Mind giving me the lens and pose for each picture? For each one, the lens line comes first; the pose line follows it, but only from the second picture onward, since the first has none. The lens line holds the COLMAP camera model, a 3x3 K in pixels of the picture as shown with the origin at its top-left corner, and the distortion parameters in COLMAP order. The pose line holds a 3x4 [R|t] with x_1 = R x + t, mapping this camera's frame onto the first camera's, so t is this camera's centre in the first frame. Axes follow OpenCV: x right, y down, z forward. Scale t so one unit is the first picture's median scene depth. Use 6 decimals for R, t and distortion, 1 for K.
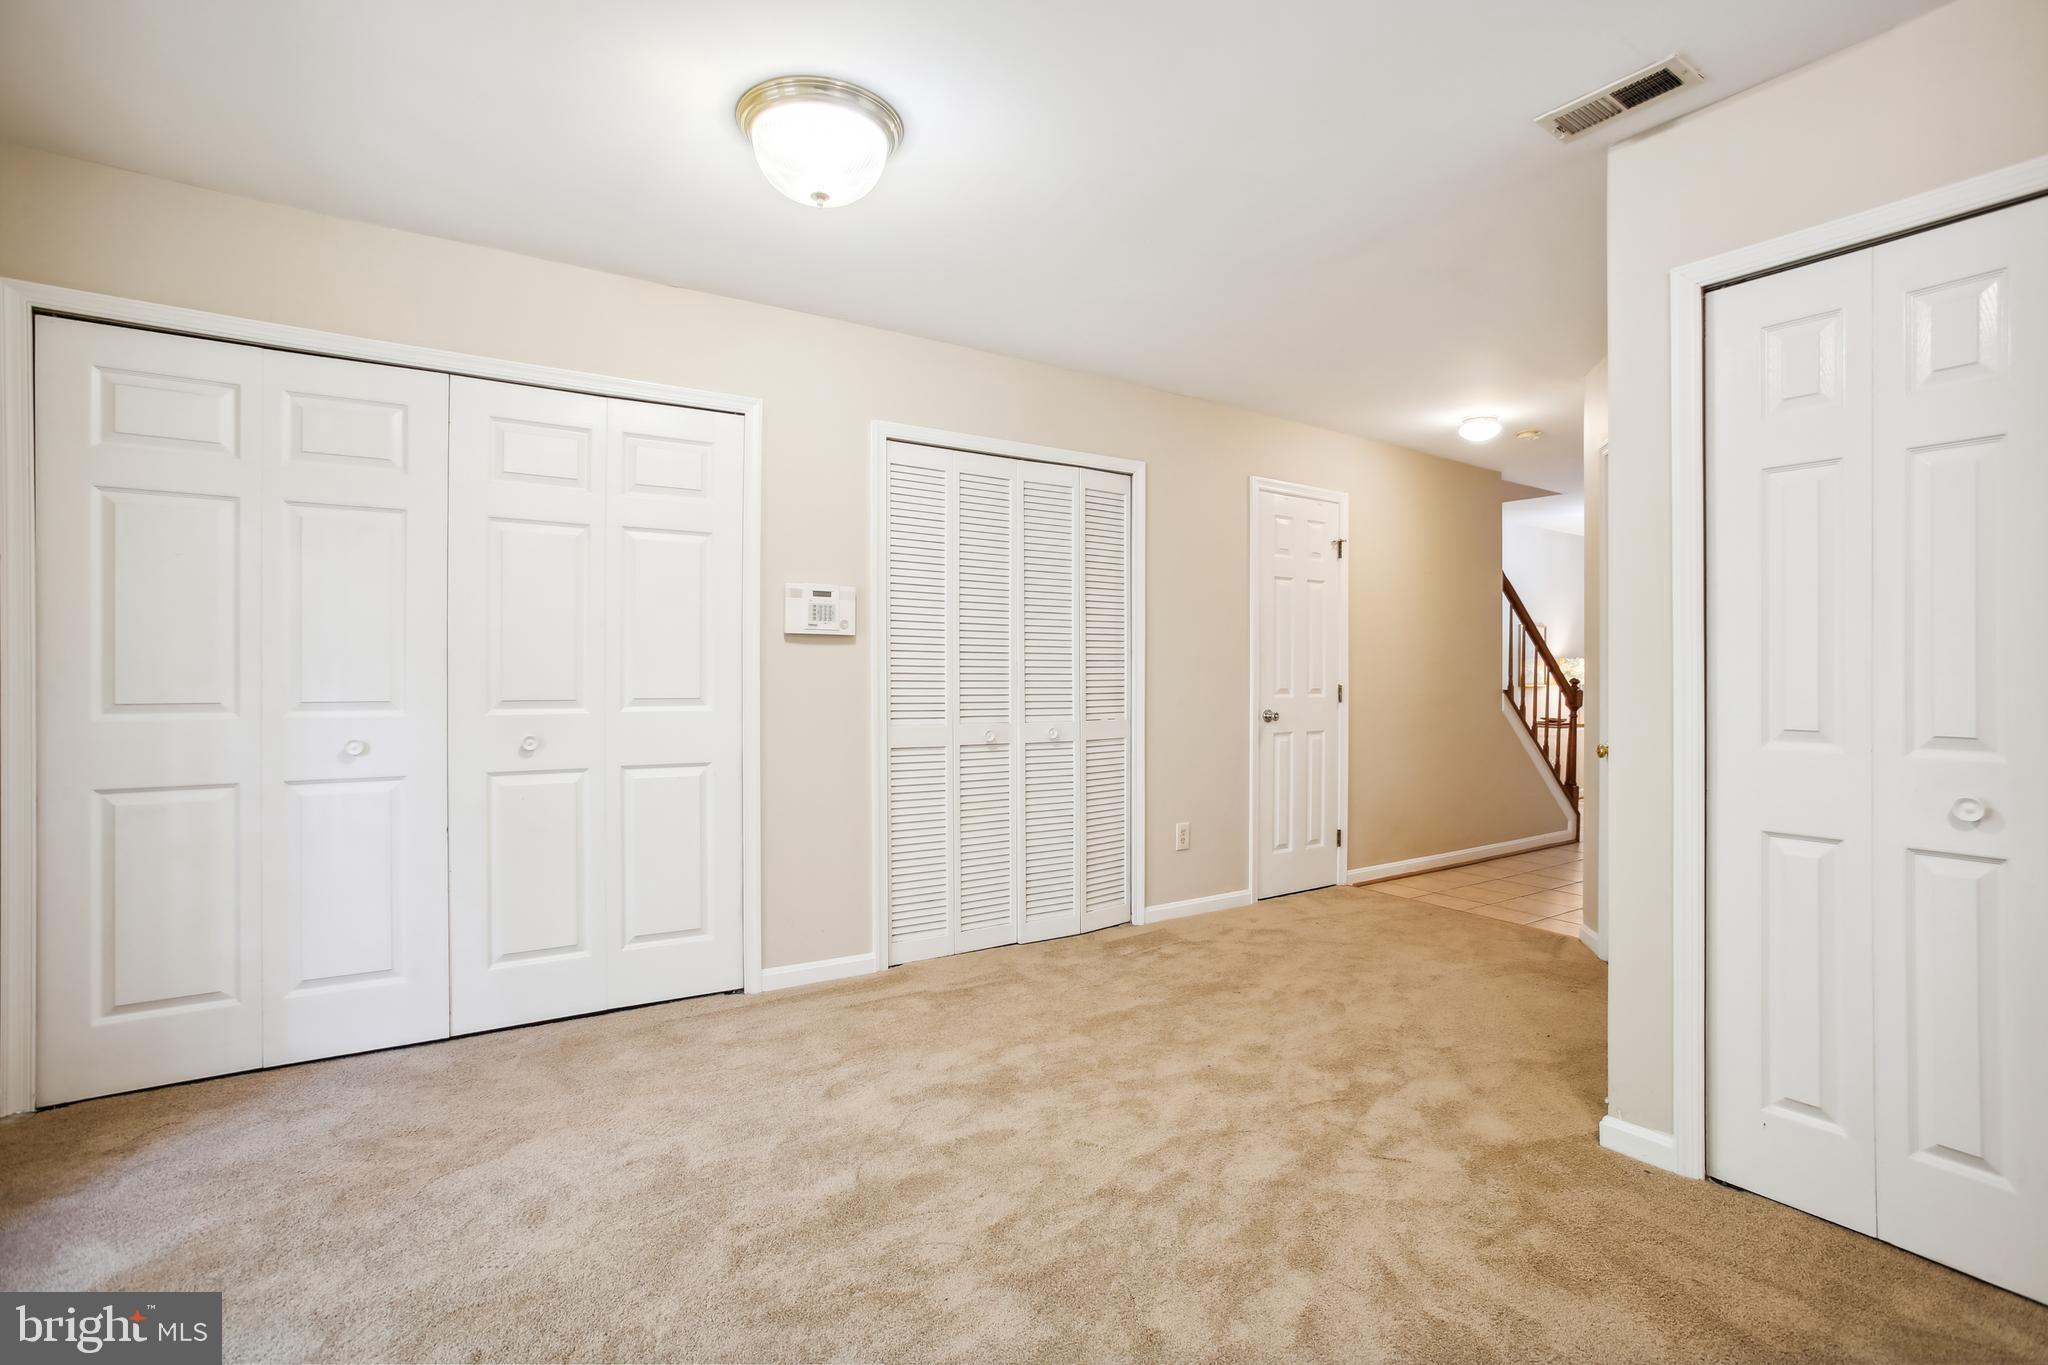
lens RADIAL K [[960.0, 0, 1020.0], [0, 960.0, 672.3], [0, 0, 1]] dist [-0.024145, 0.002389]
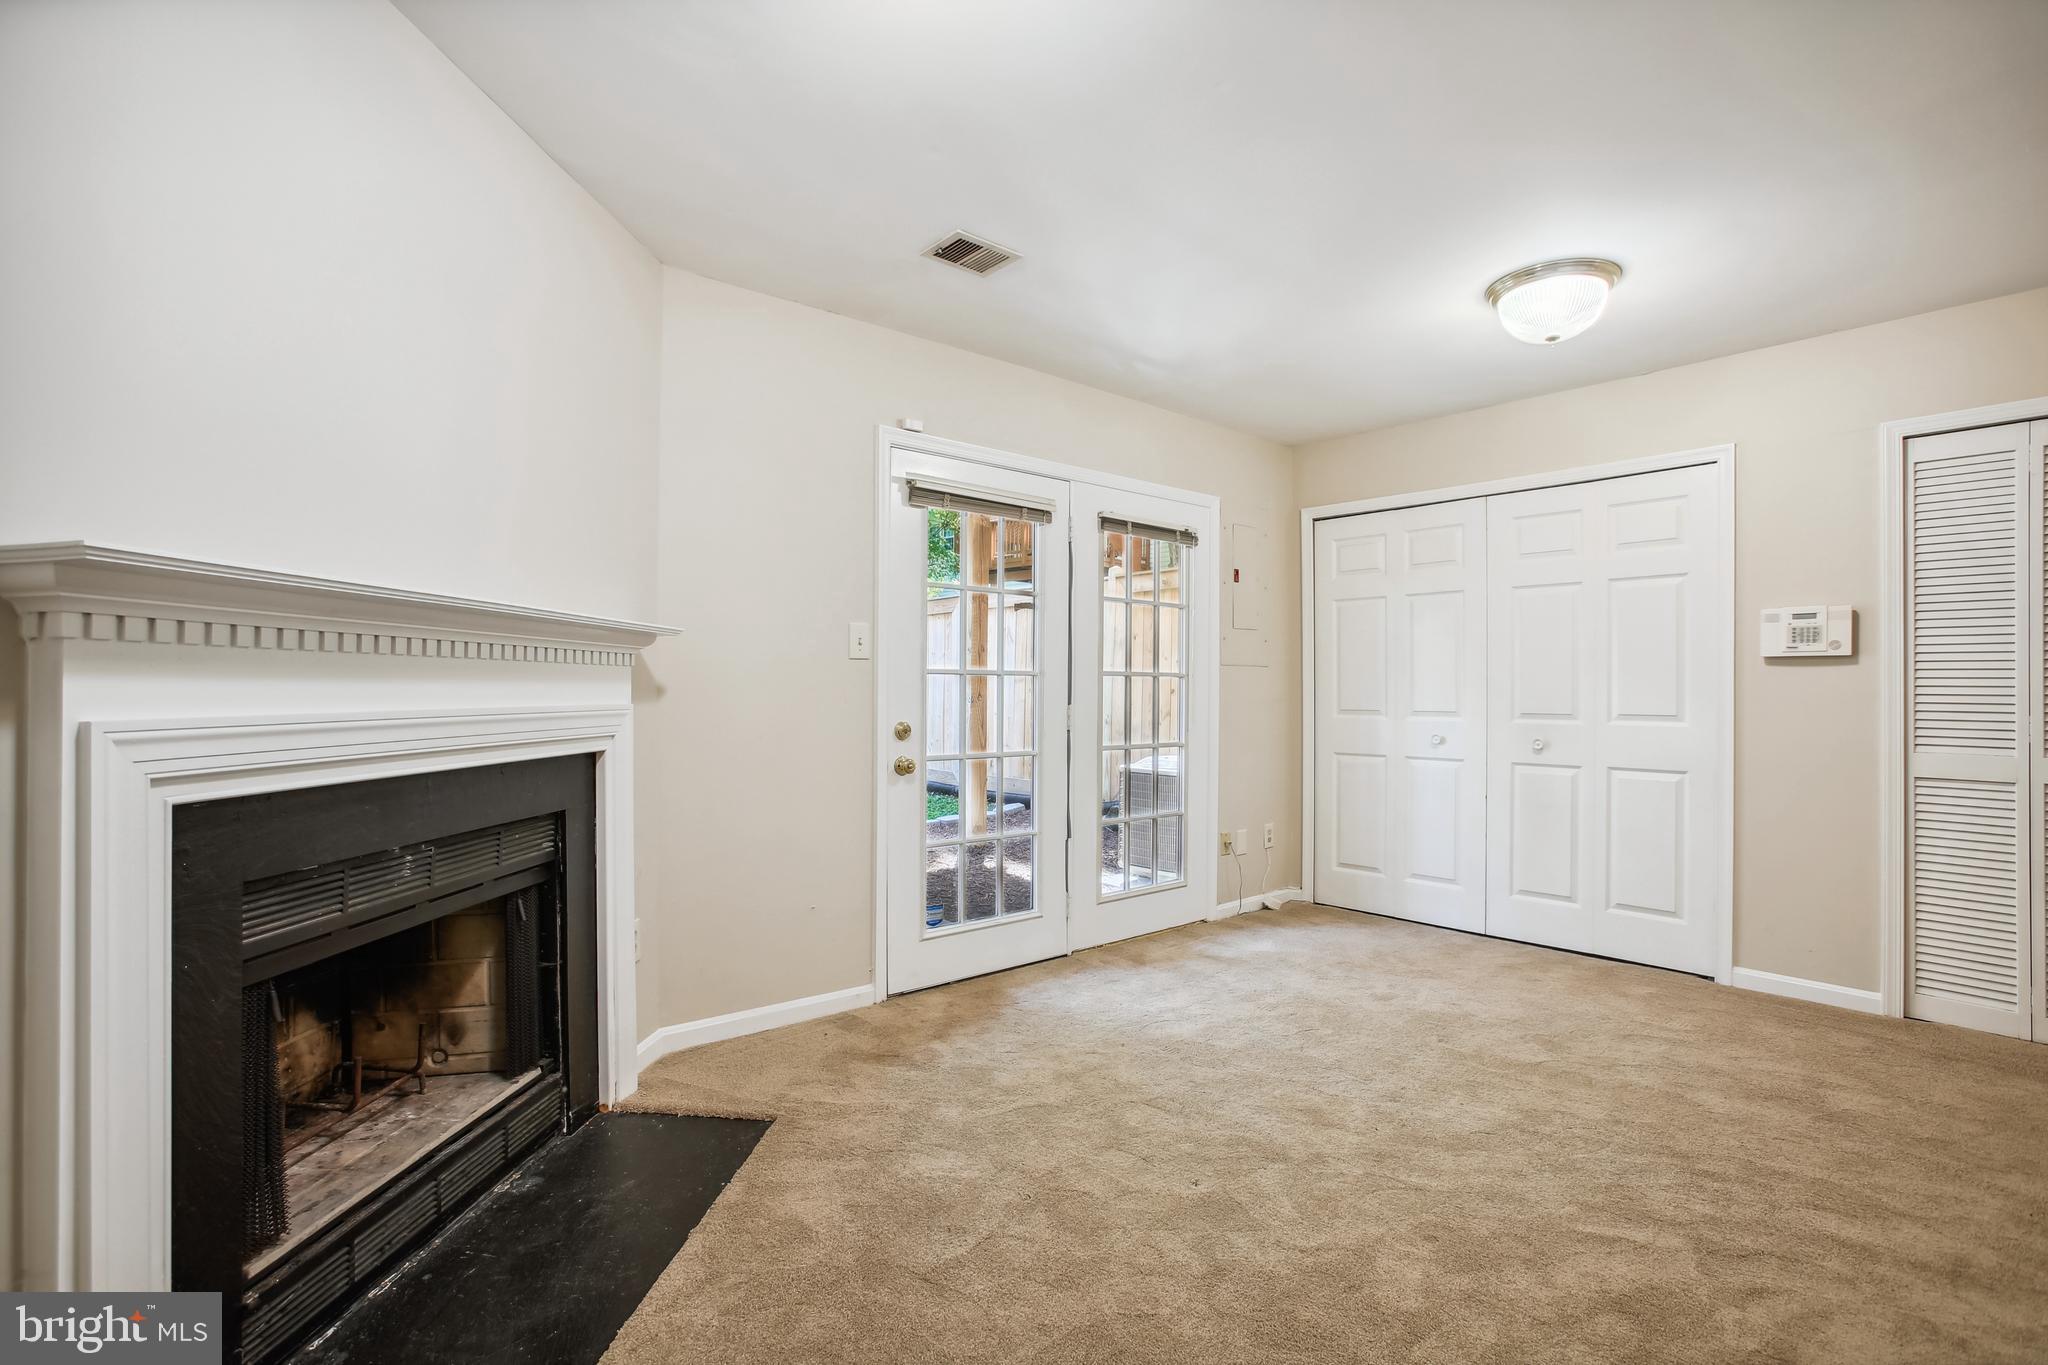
lens RADIAL K [[960.0, 0, 1021.4], [0, 960.0, 693.3], [0, 0, 1]] dist [-0.024145, 0.002389]
pose [[0.138269, 0.000857, -0.990394, 0.693070], [0.002279, 0.999997, 0.001183, -0.003602], [0.990392, -0.002421, 0.138266, 0.047232]]
